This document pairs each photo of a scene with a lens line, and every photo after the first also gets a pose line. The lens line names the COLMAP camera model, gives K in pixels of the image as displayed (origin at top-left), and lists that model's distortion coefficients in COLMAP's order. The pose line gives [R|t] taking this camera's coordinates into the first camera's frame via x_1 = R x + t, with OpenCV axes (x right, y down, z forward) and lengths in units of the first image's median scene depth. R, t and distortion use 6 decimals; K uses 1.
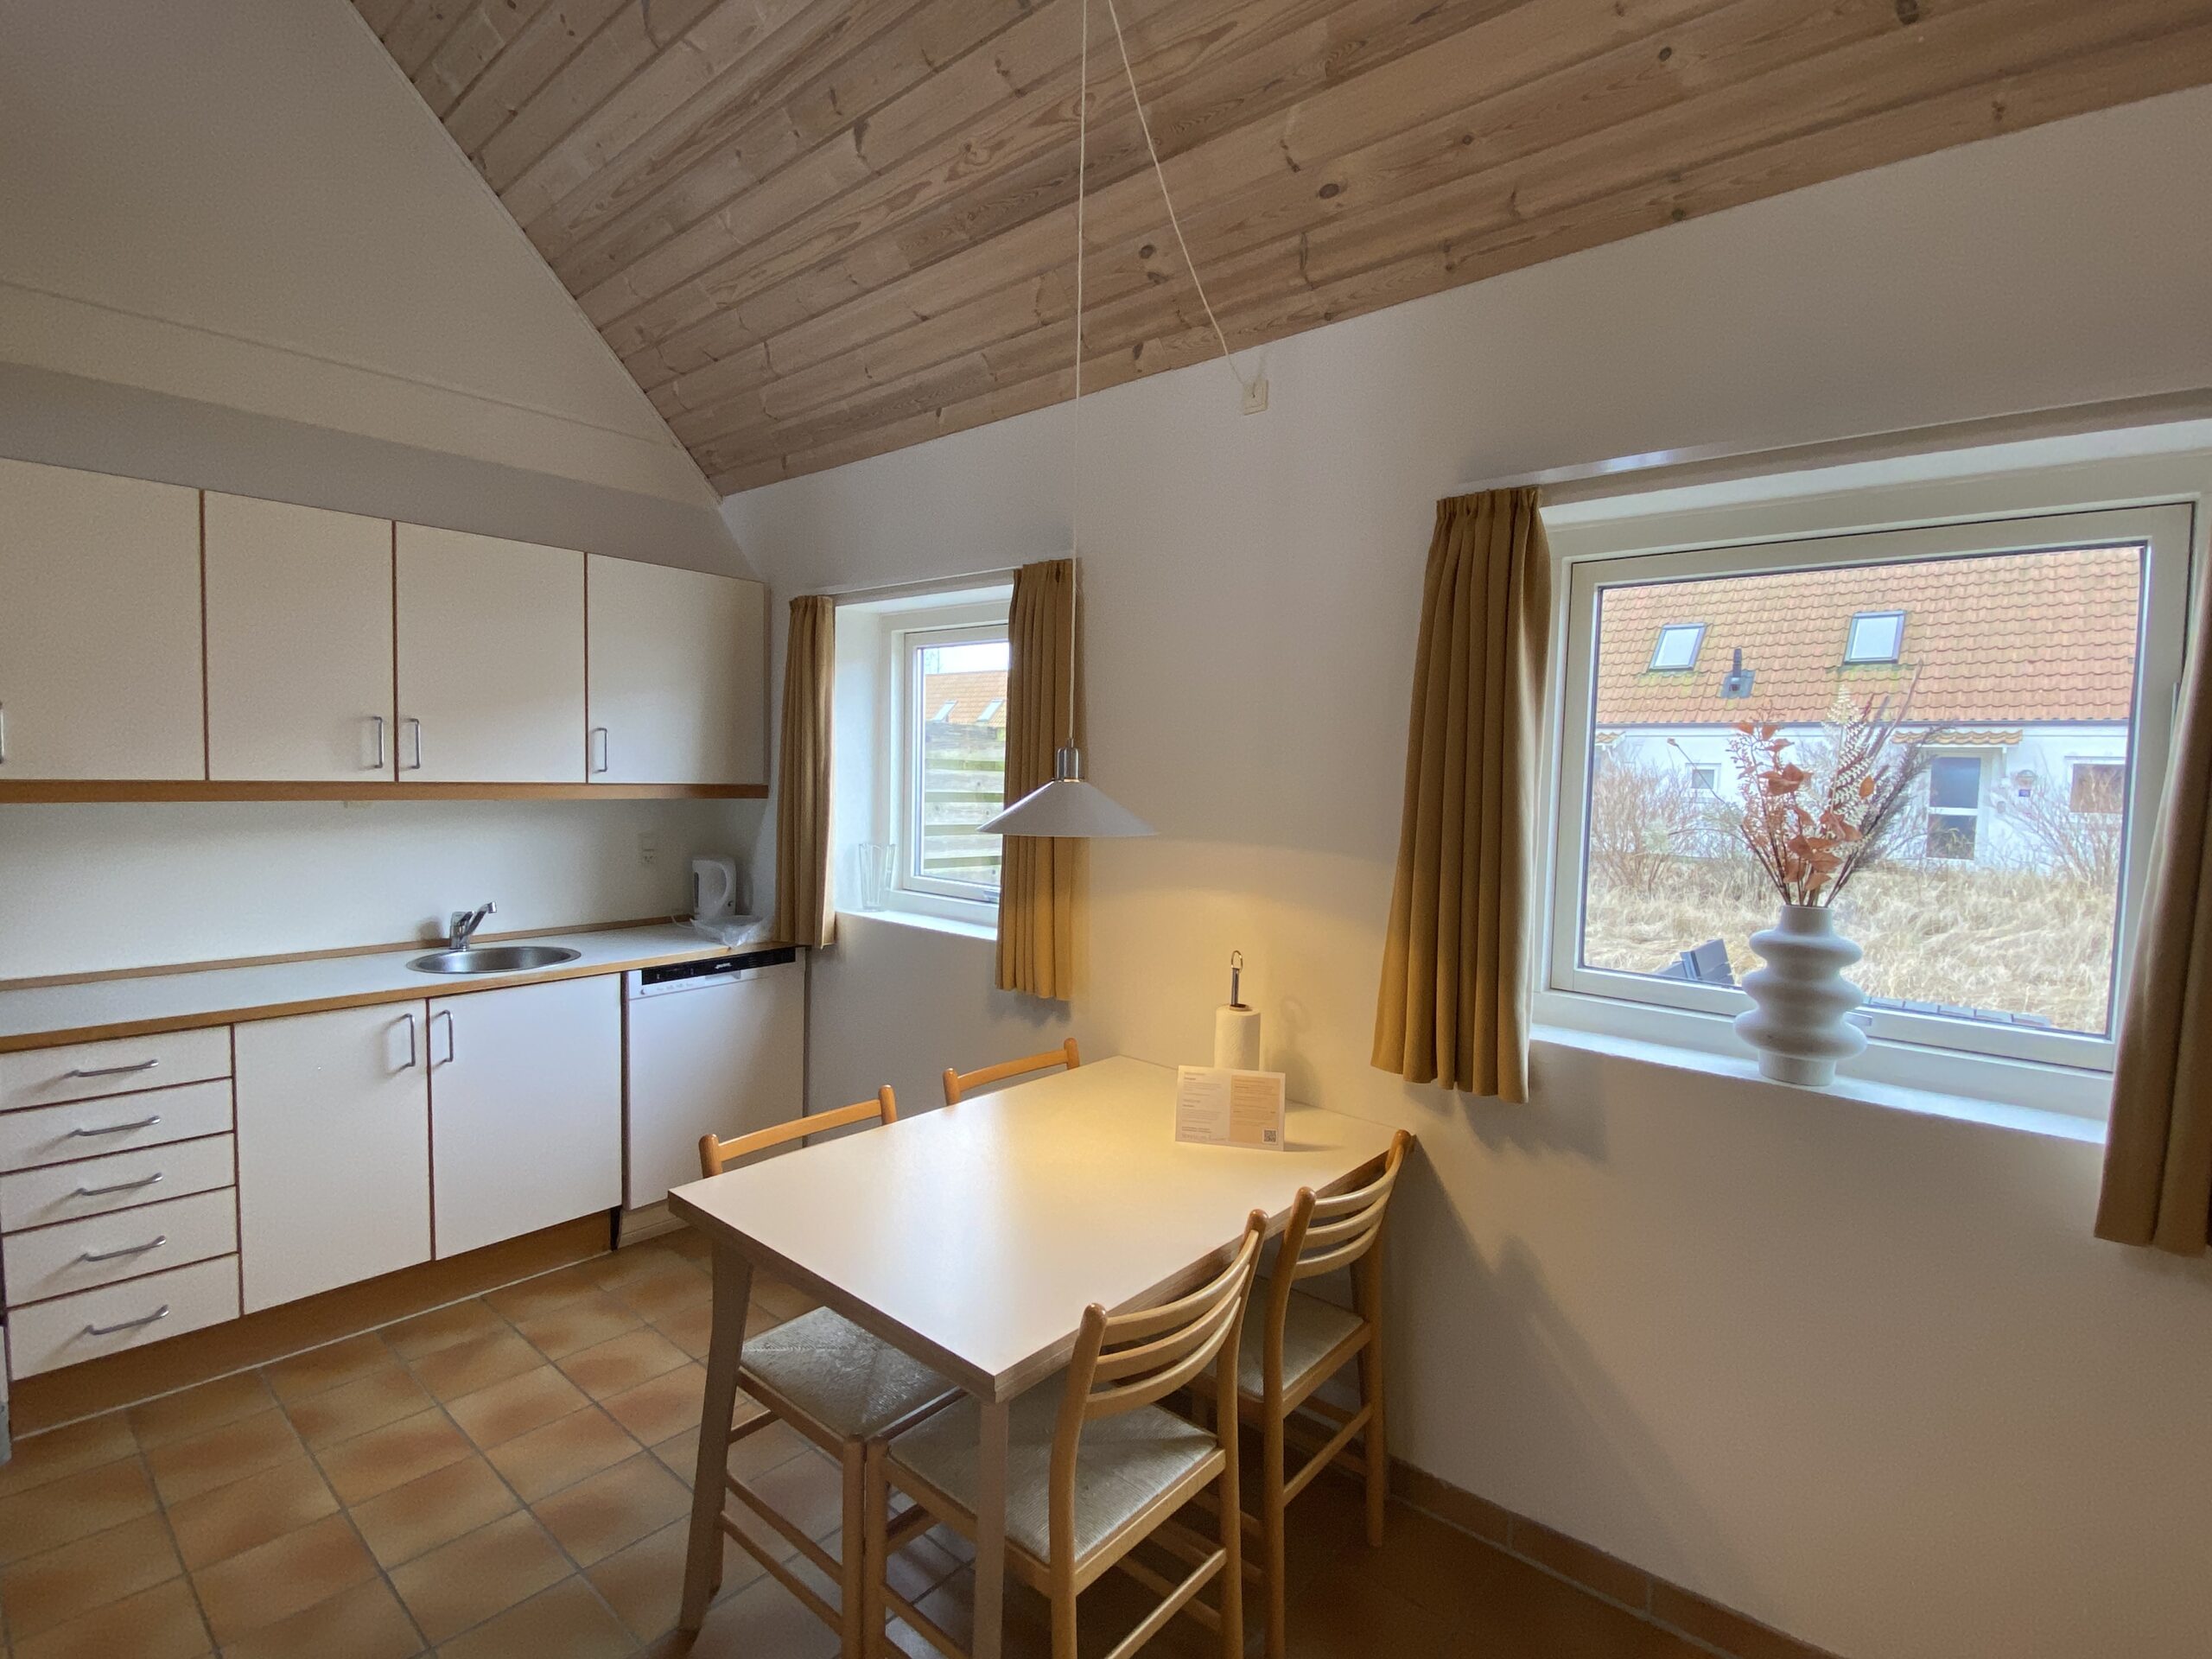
lens RADIAL K [[1061.2, 0, 1114.6], [0, 1061.2, 819.8], [0, 0, 1]] dist [0.017957, -0.024531]
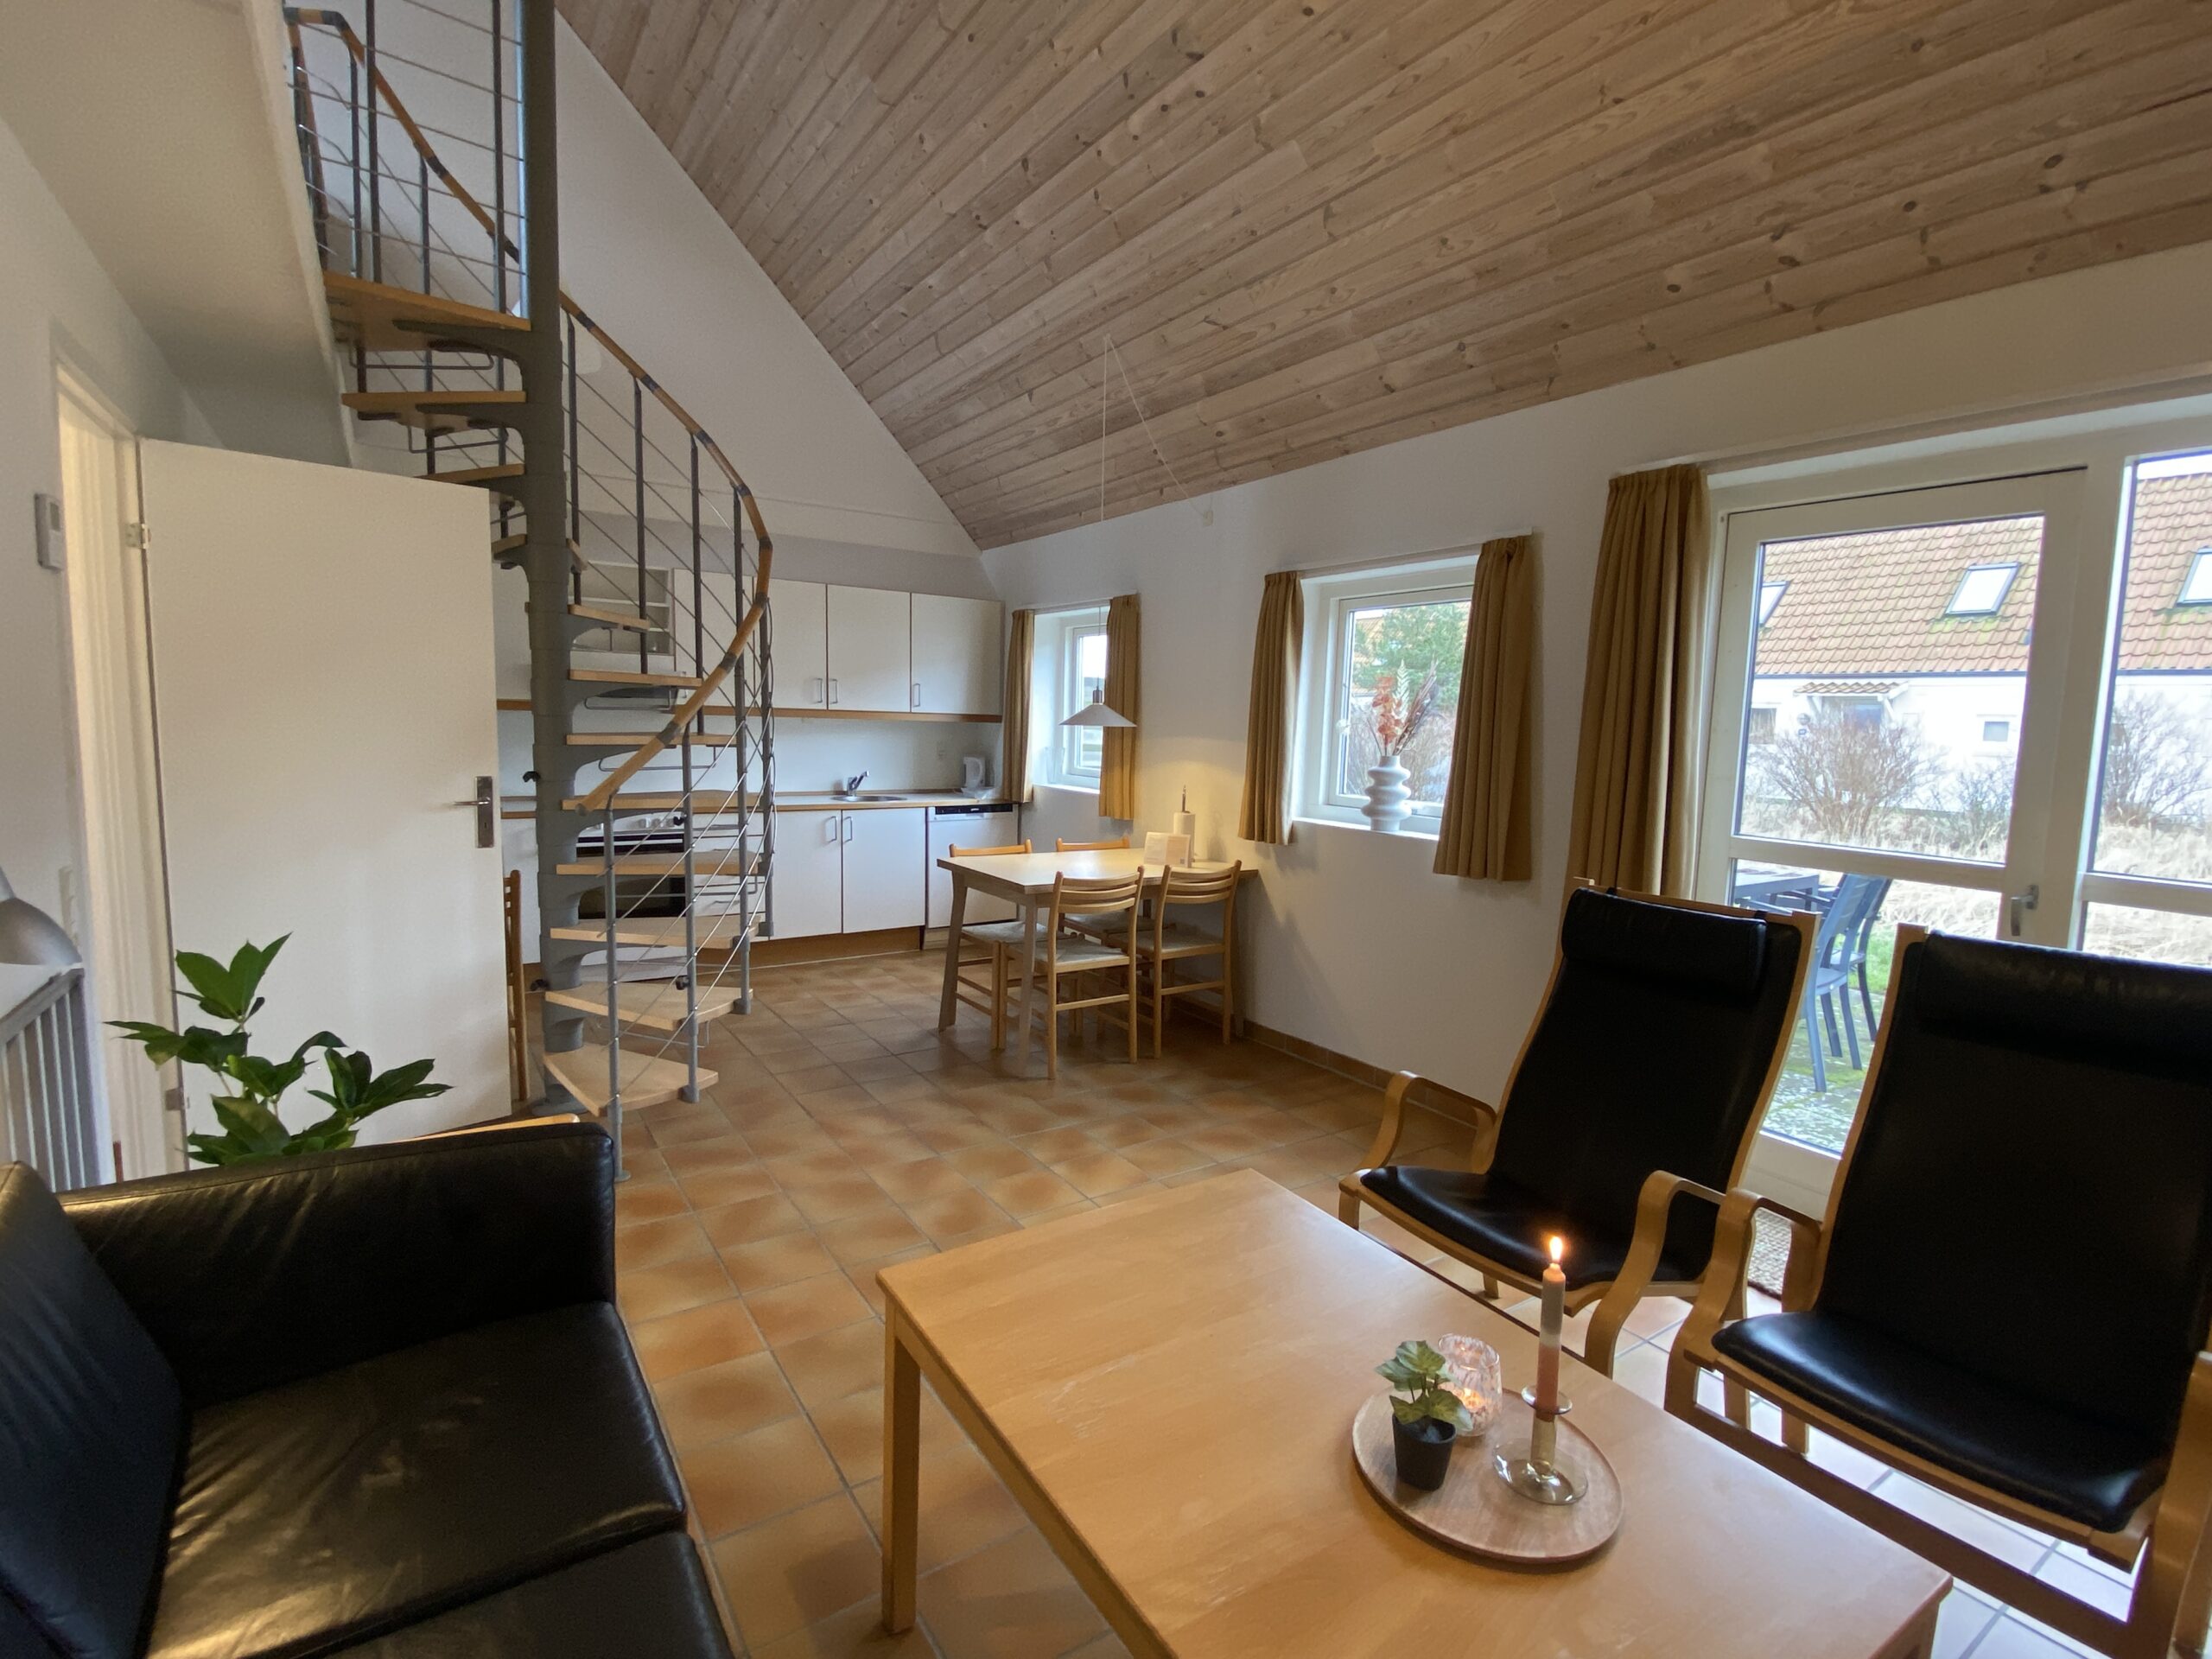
lens RADIAL K [[1061.2, 0, 1114.6], [0, 1061.2, 819.8], [0, 0, 1]] dist [0.017957, -0.024531]
pose [[0.962927, 0.026423, -0.268467, 0.447574], [-0.015230, 0.998929, 0.043689, 0.082169], [0.269334, -0.037980, 0.962298, -0.887336]]
